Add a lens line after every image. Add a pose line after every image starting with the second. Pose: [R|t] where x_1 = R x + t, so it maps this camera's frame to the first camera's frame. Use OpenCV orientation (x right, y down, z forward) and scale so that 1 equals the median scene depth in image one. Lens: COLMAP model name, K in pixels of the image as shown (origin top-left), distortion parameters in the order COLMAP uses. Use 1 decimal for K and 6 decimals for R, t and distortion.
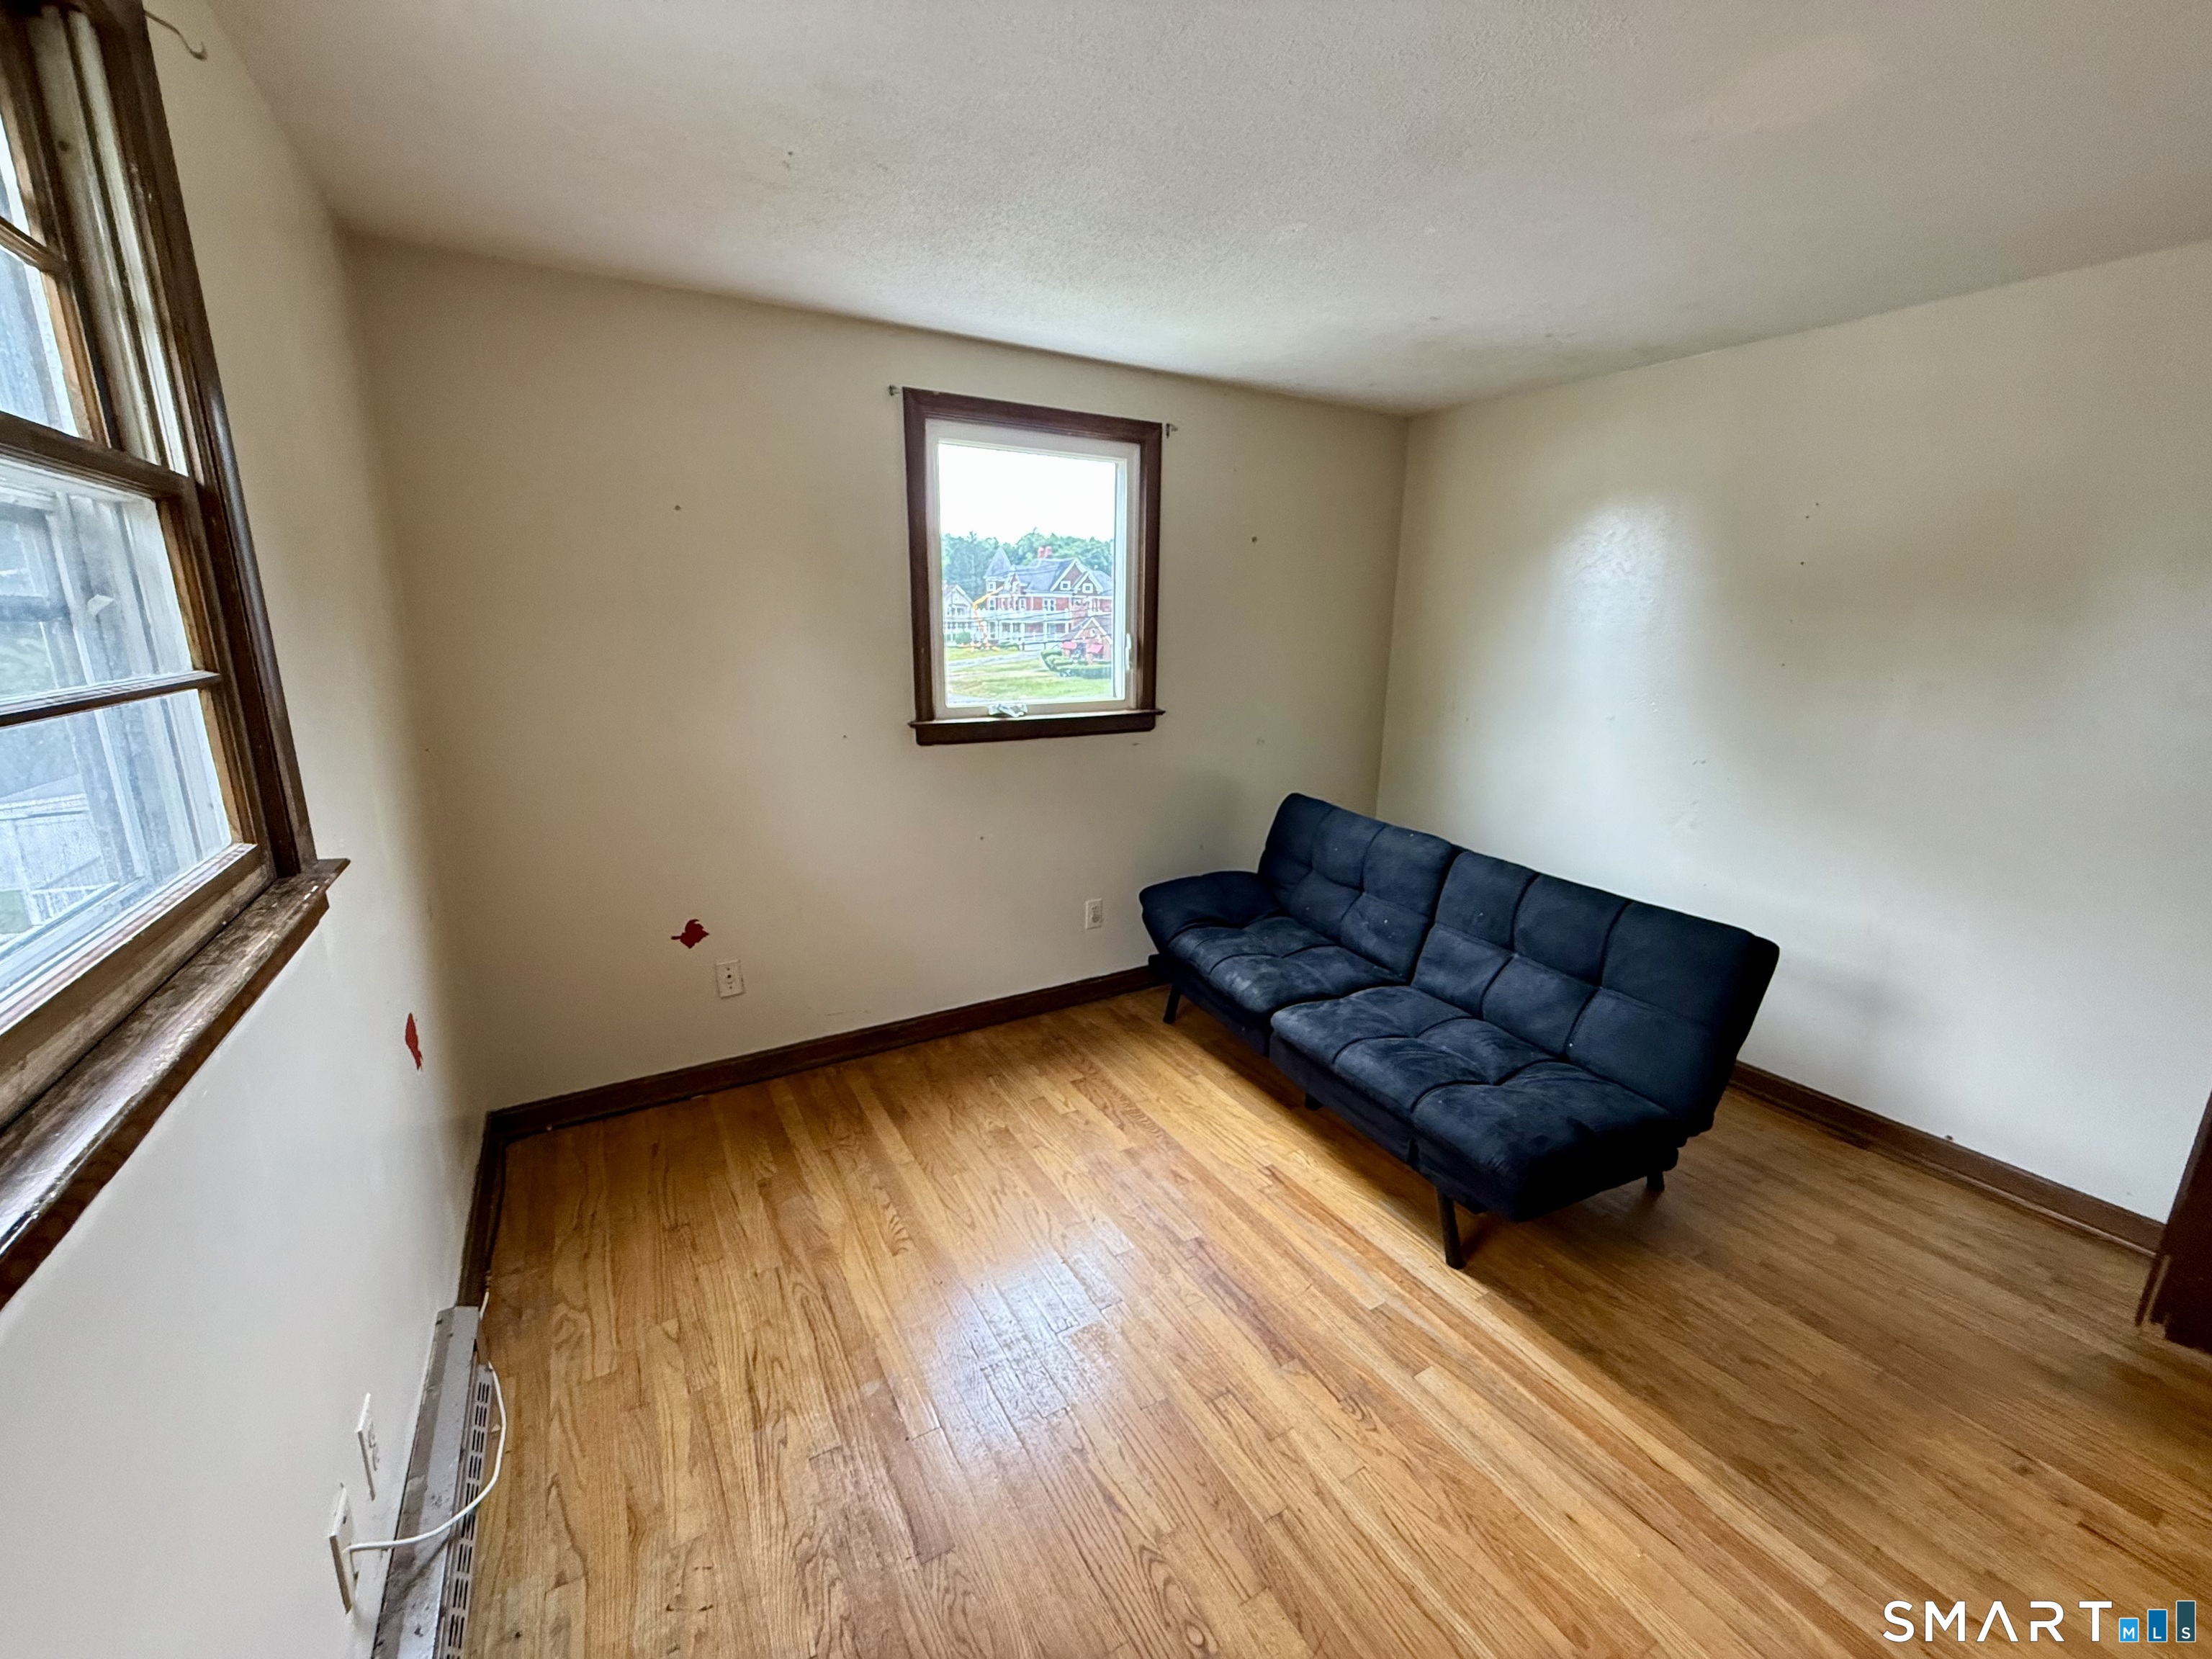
lens RADIAL K [[881.0, 0, 1102.2], [0, 881.0, 829.7], [0, 0, 1]] dist [-0.000117, 0.000228]
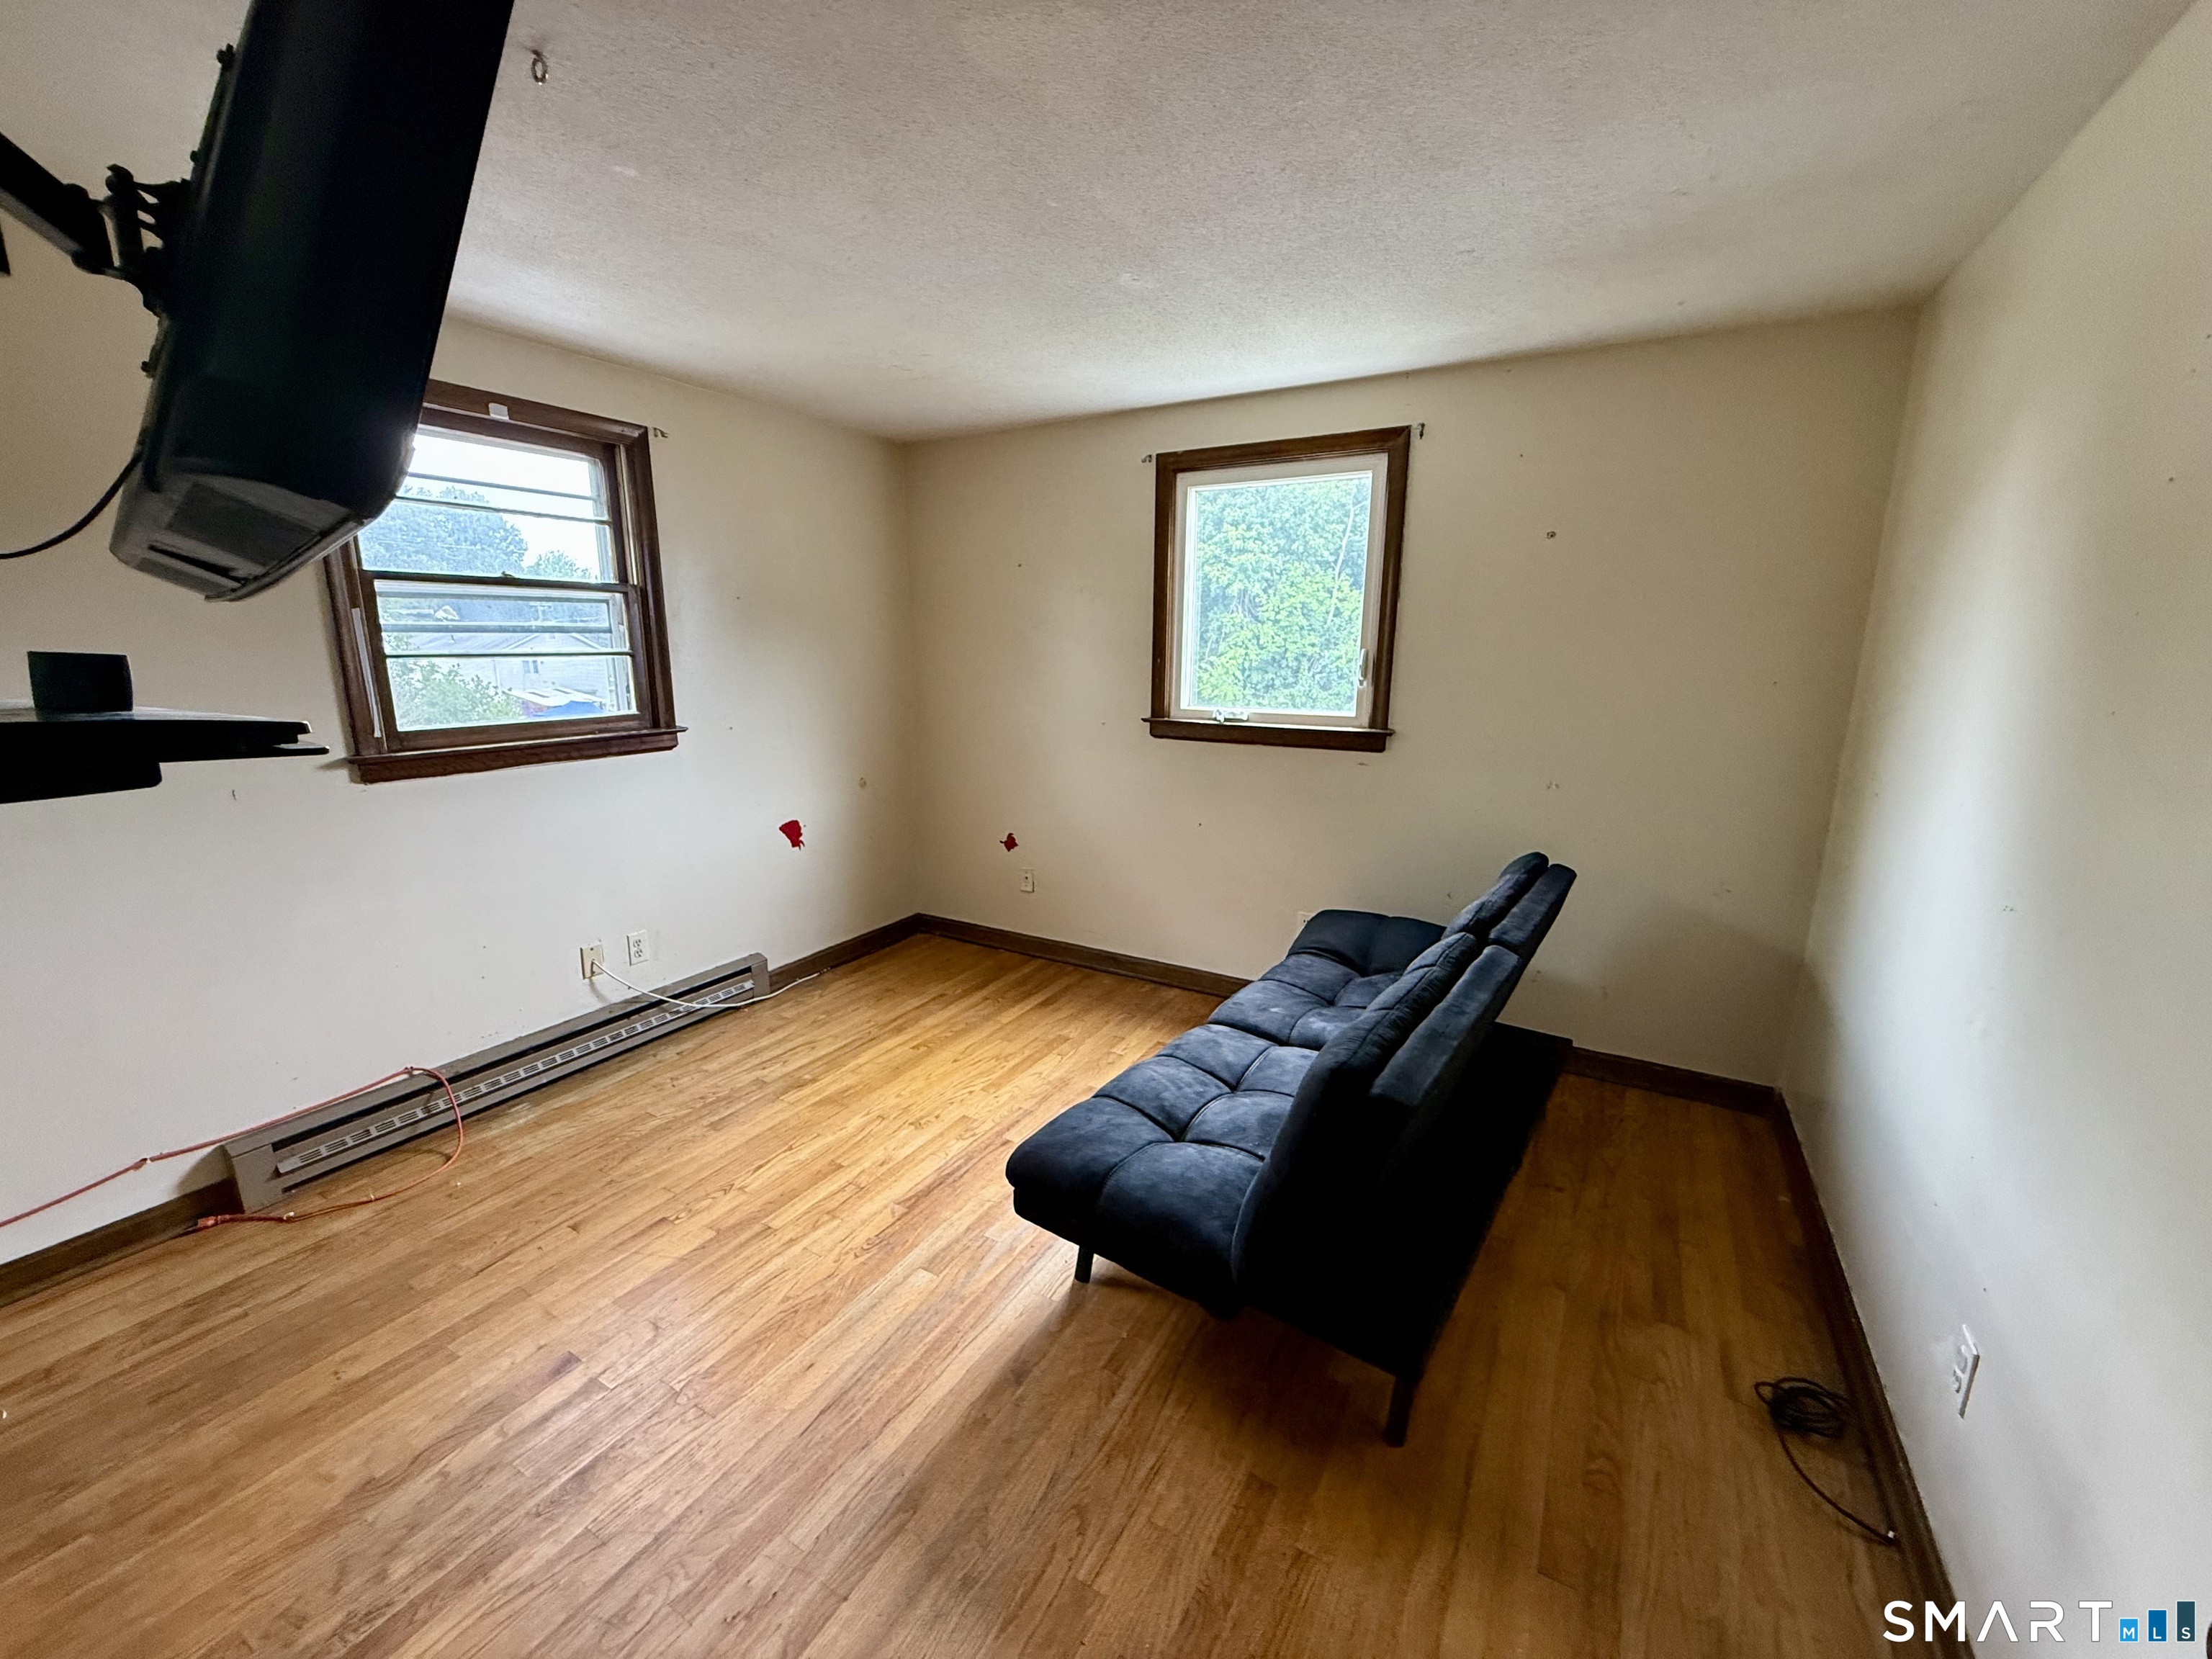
lens RADIAL K [[877.5, 0, 1100.1], [0, 877.5, 827.9], [0, 0, 1]] dist [-0.000320, 0.000069]
pose [[0.493352, 0.174749, -0.852095, 0.896300], [-0.202715, 0.975736, 0.082736, -0.062648], [0.845878, 0.131914, 0.516806, 0.343469]]
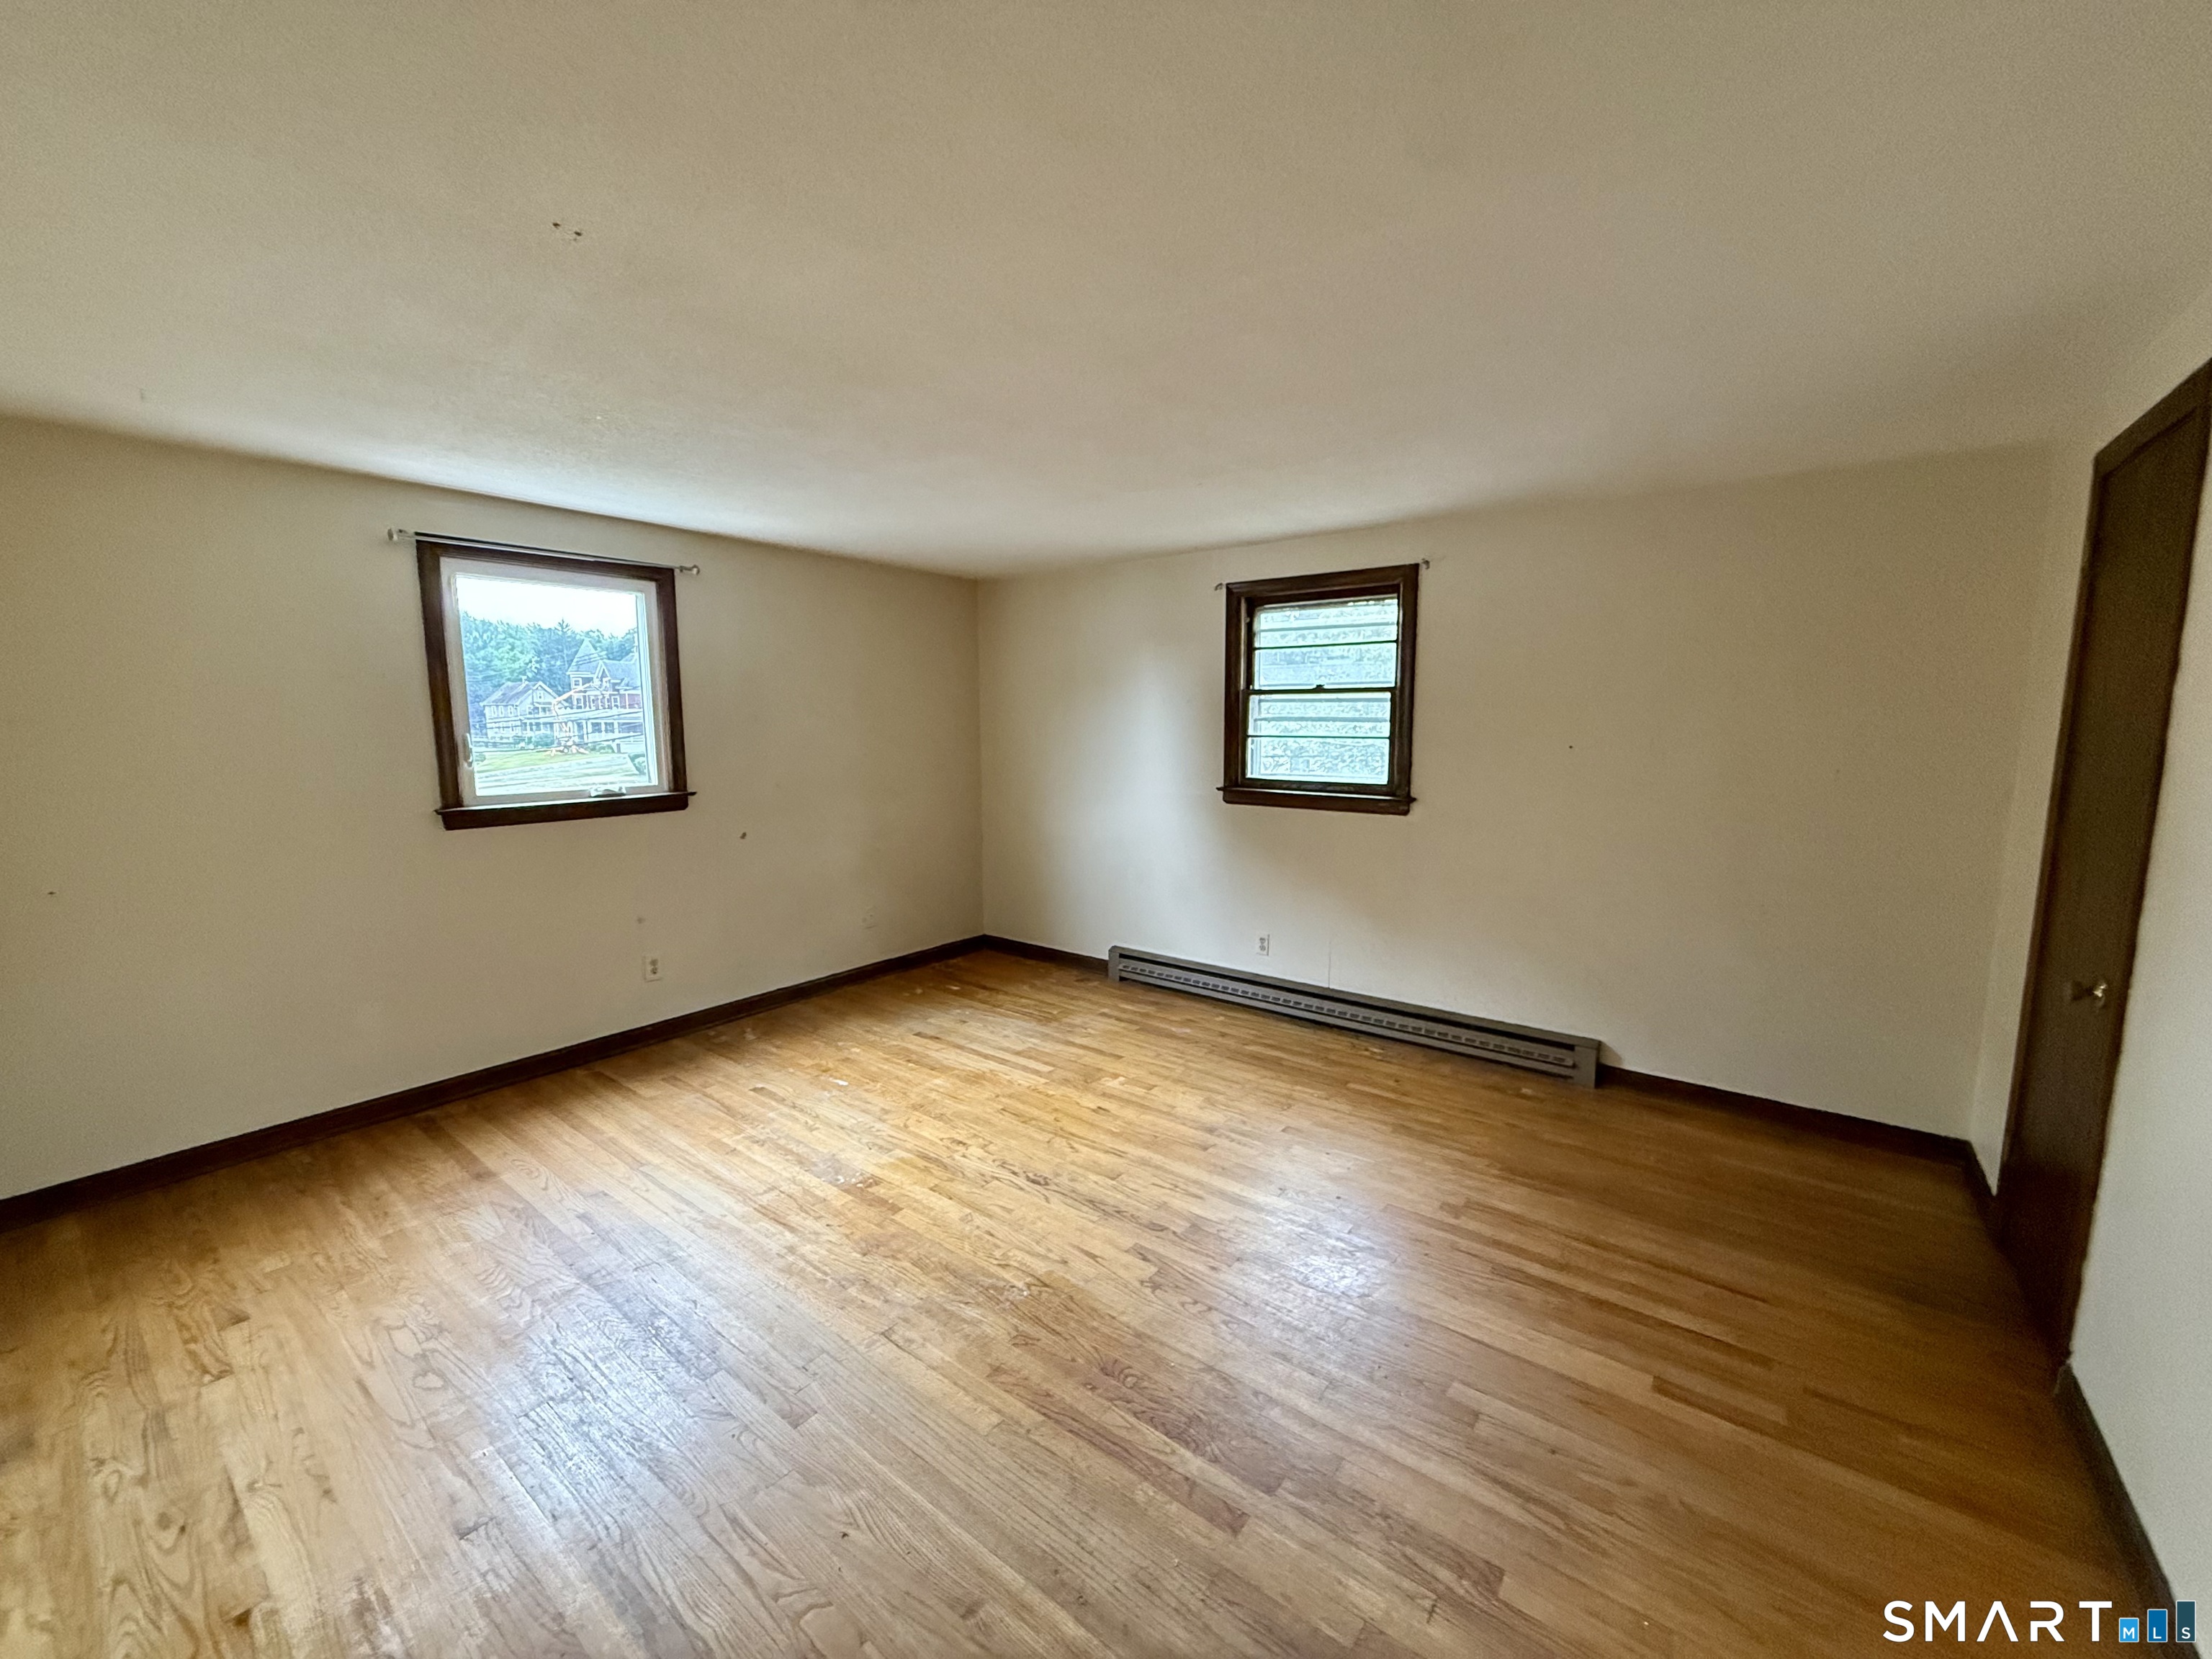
lens RADIAL K [[881.0, 0, 1102.2], [0, 881.0, 829.7], [0, 0, 1]] dist [-0.000117, 0.000228]
pose [[0.925496, -0.061767, 0.373688, 0.164727], [0.101018, 0.991129, -0.086363, 0.096833], [-0.365039, 0.117678, 0.923525, -0.397259]]
